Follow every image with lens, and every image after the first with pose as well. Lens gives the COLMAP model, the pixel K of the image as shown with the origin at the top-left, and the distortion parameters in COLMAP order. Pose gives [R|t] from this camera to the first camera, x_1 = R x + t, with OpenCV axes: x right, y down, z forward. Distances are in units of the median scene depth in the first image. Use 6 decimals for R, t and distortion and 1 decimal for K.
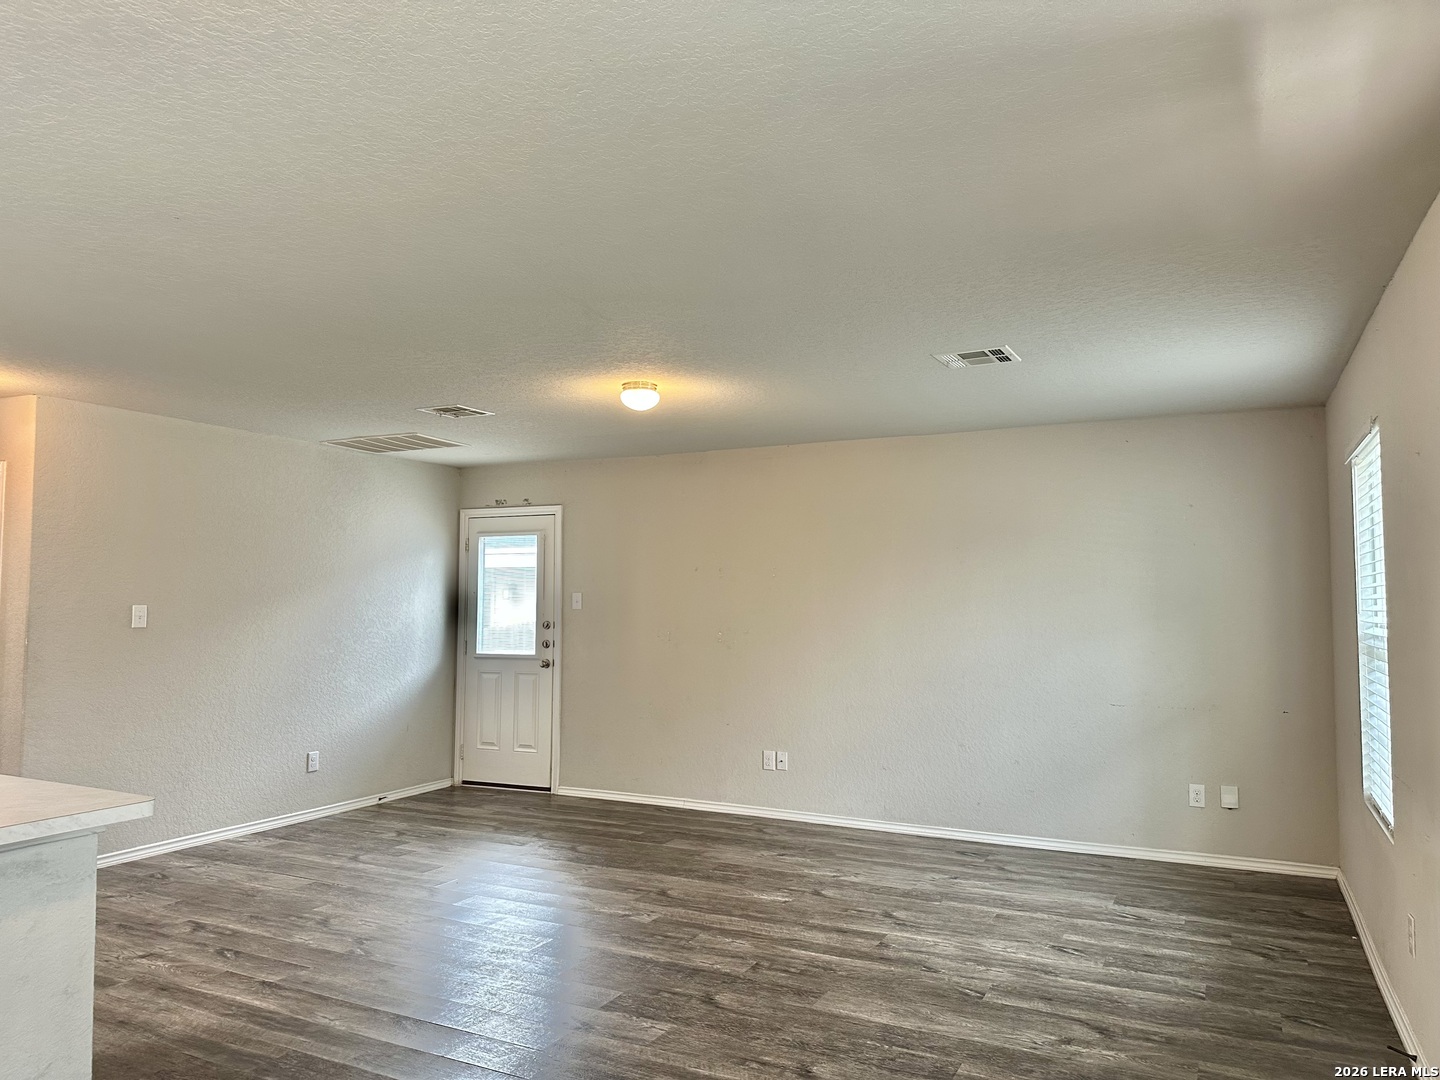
lens RADIAL K [[1010.1, 0, 715.6], [0, 1010.1, 534.4], [0, 0, 1]] dist [0.048913, -0.066363]
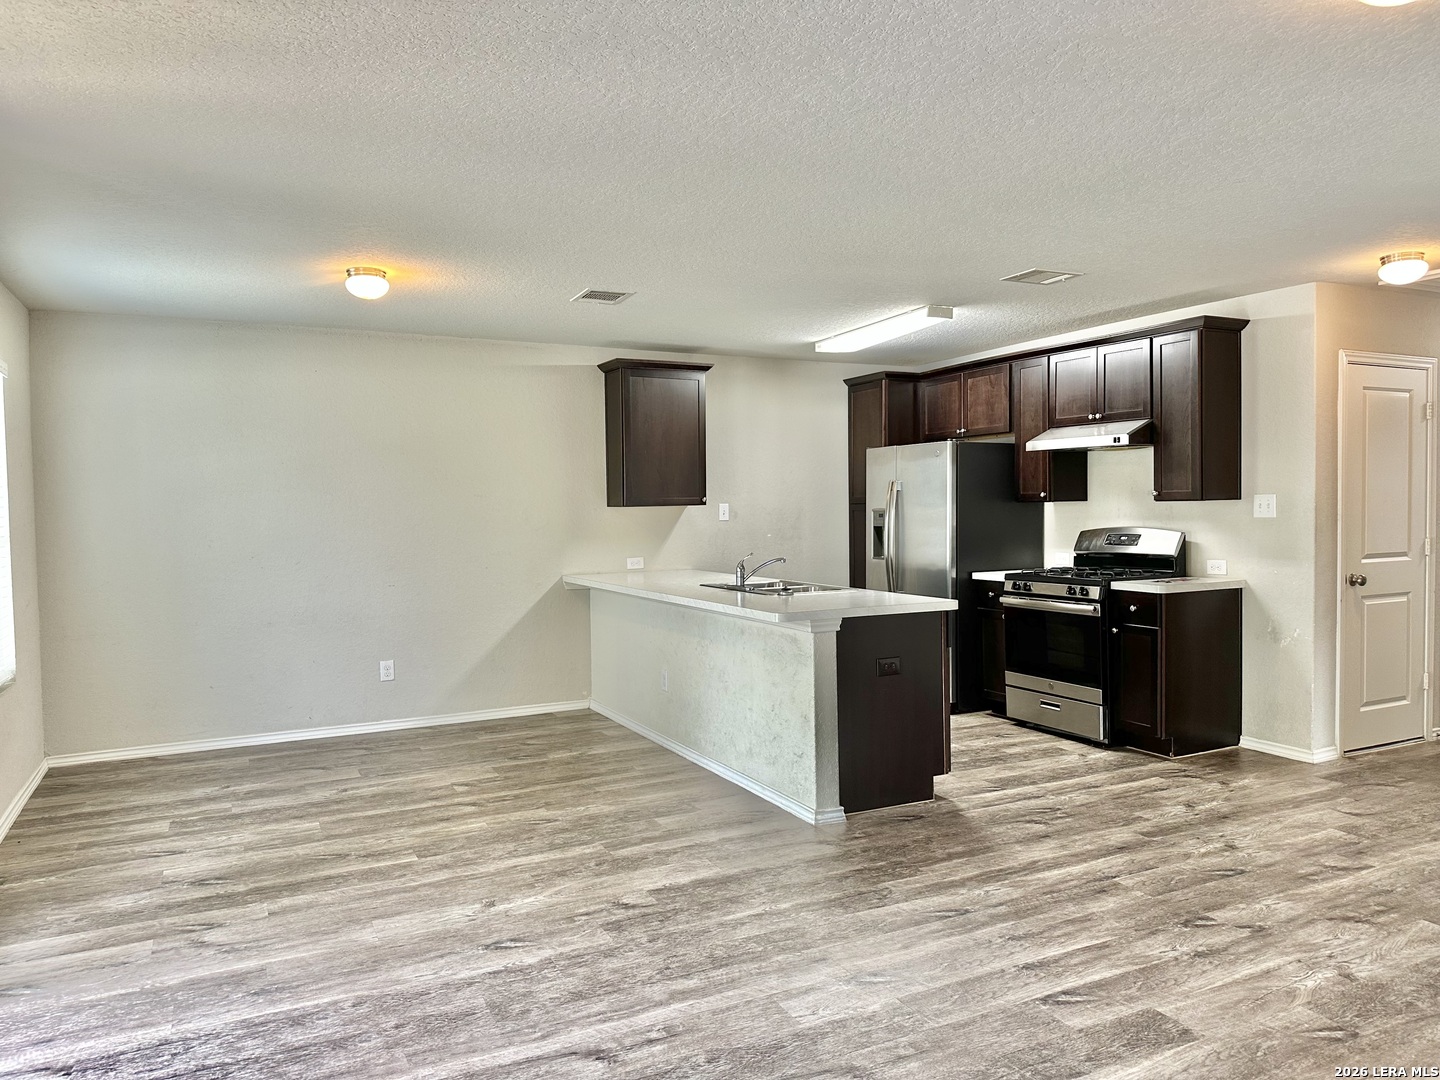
lens RADIAL K [[1010.1, 0, 717.6], [0, 1010.1, 547.0], [0, 0, 1]] dist [0.048913, -0.066363]
pose [[-0.604142, 0.033419, -0.796176, 0.447526], [0.064561, 0.997888, -0.007104, 0.087263], [0.794257, -0.055694, -0.605024, 1.061792]]
